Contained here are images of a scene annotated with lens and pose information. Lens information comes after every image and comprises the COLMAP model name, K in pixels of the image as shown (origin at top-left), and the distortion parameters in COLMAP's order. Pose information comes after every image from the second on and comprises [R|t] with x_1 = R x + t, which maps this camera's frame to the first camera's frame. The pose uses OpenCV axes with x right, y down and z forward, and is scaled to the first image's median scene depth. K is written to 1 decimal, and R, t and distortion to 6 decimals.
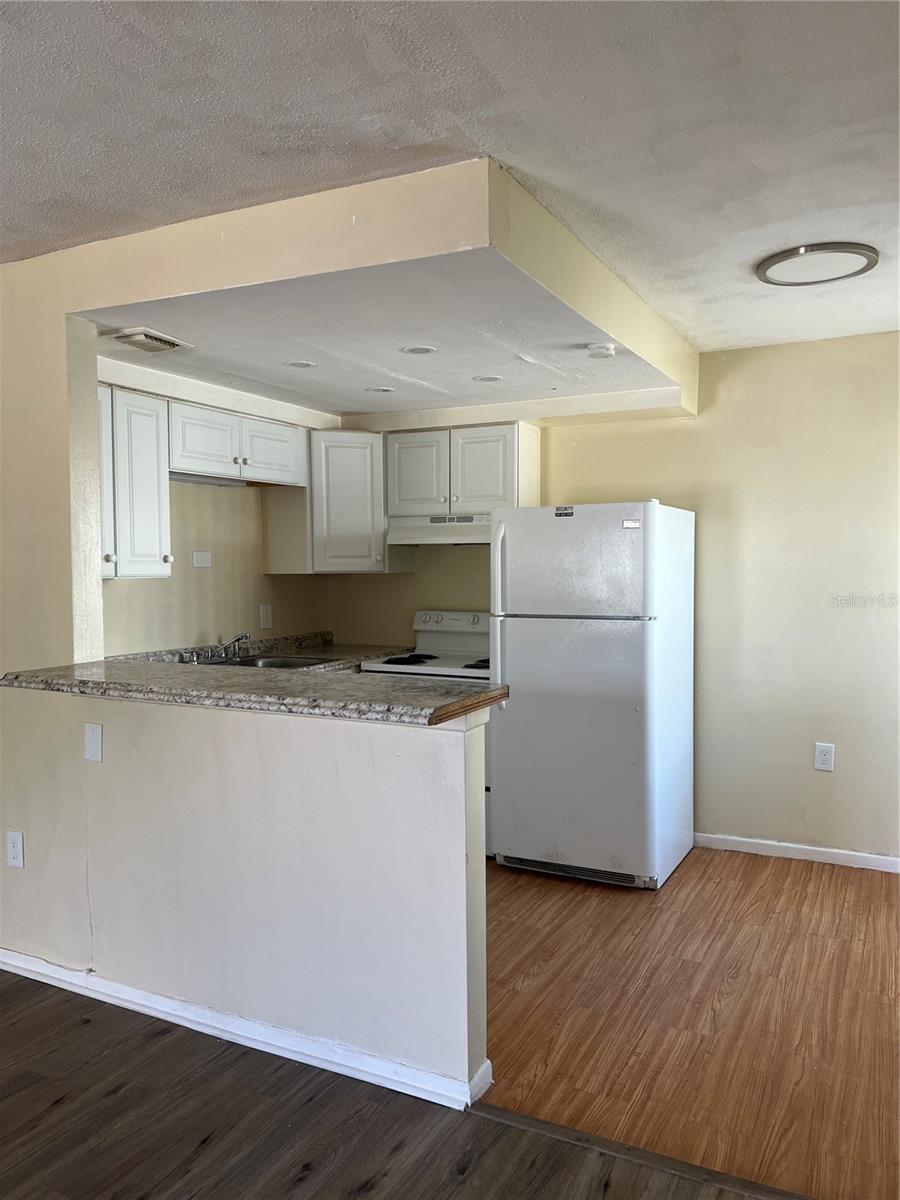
lens RADIAL K [[896.1, 0, 446.5], [0, 896.1, 606.4], [0, 0, 1]] dist [0.043689, -0.039829]
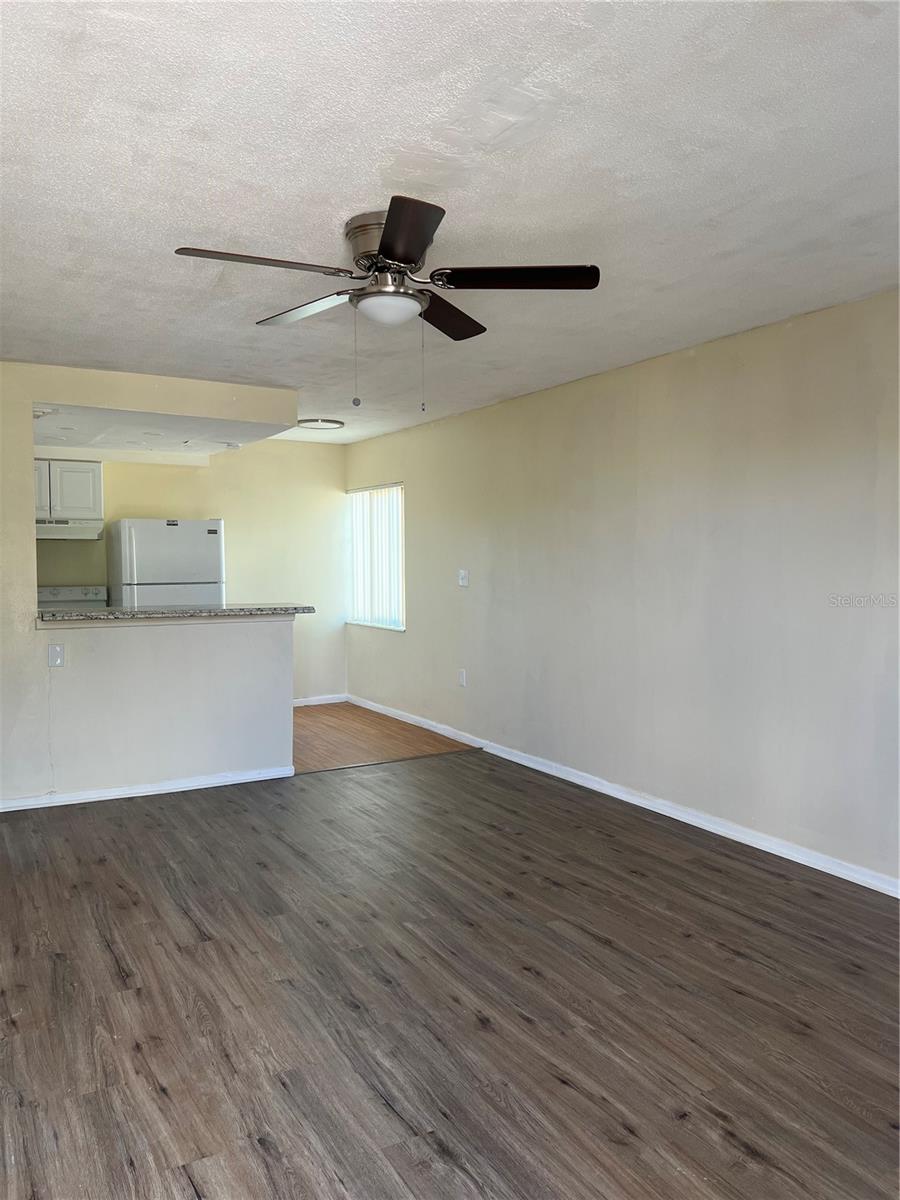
lens RADIAL K [[896.1, 0, 449.0], [0, 896.1, 605.1], [0, 0, 1]] dist [0.043689, -0.039829]
pose [[0.547259, -0.039583, 0.836027, -0.943386], [0.036557, 0.999058, 0.023372, 0.029700], [-0.836165, 0.017772, 0.548190, -0.372995]]
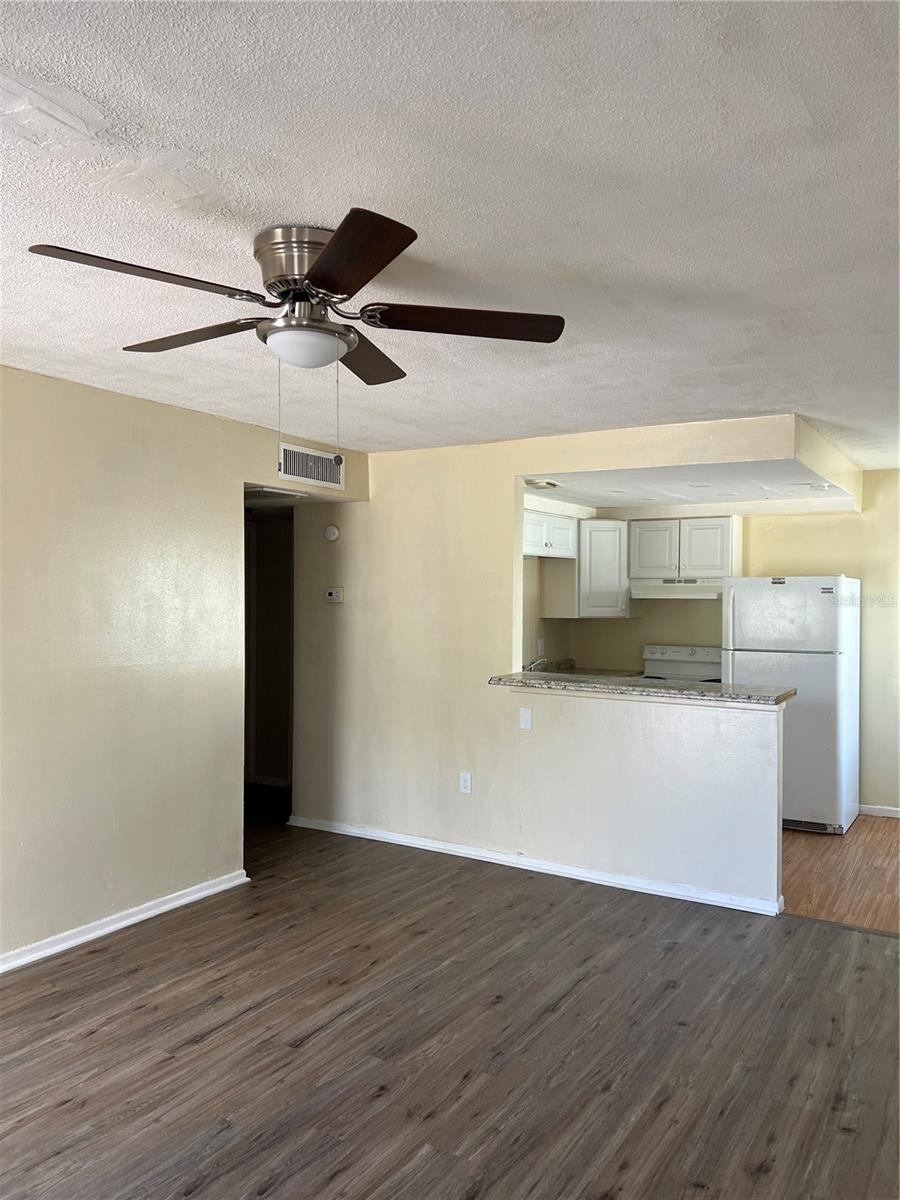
lens RADIAL K [[896.1, 0, 446.4], [0, 896.1, 603.7], [0, 0, 1]] dist [0.043689, -0.039829]
pose [[0.997274, 0.007503, -0.073400, -0.282358], [-0.010403, 0.999177, -0.039206, -0.001485], [0.073045, 0.039863, 0.996532, -0.497279]]
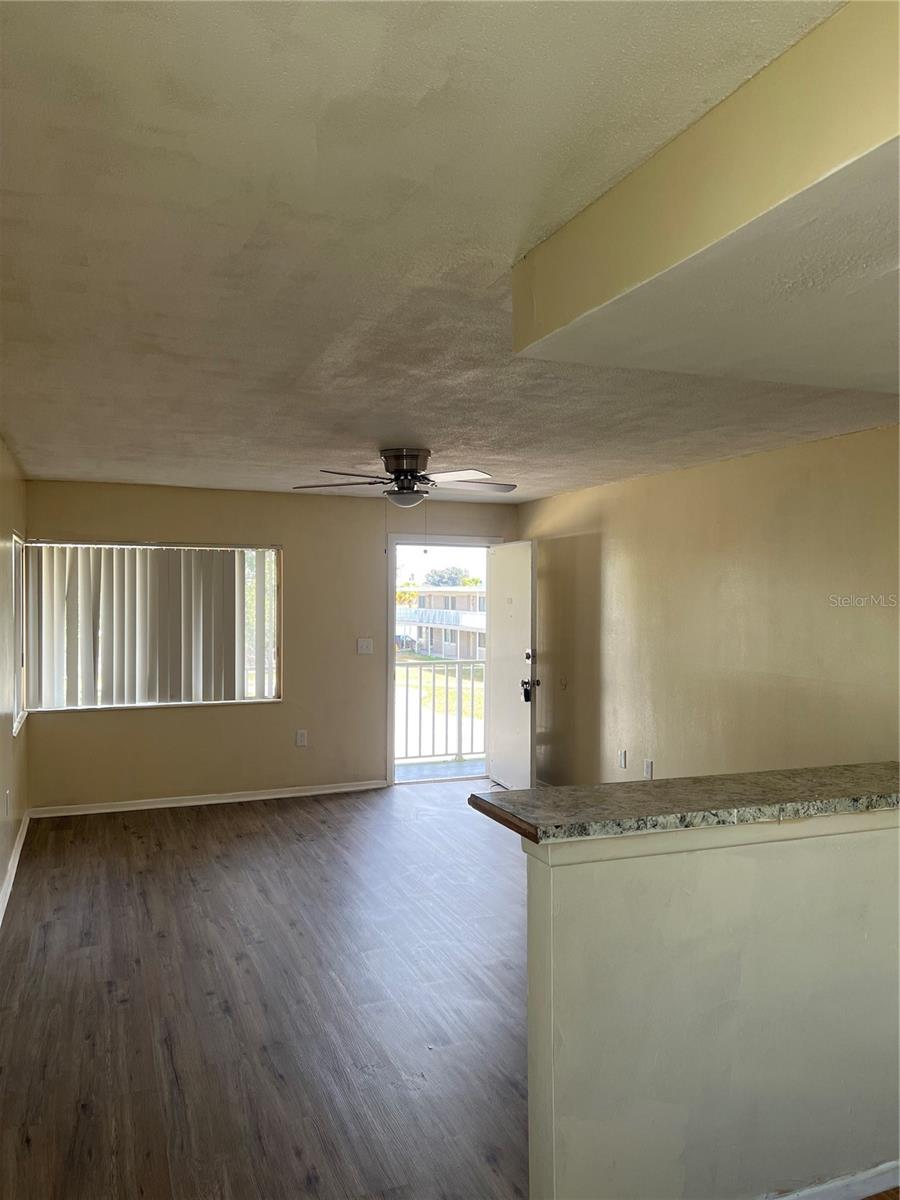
lens RADIAL K [[896.1, 0, 451.2], [0, 896.1, 598.0], [0, 0, 1]] dist [0.043689, -0.039829]
pose [[-0.649570, 0.007720, -0.760263, 0.417611], [-0.030199, 0.998897, 0.035945, -0.083597], [0.759702, 0.046308, -0.648620, 0.806791]]
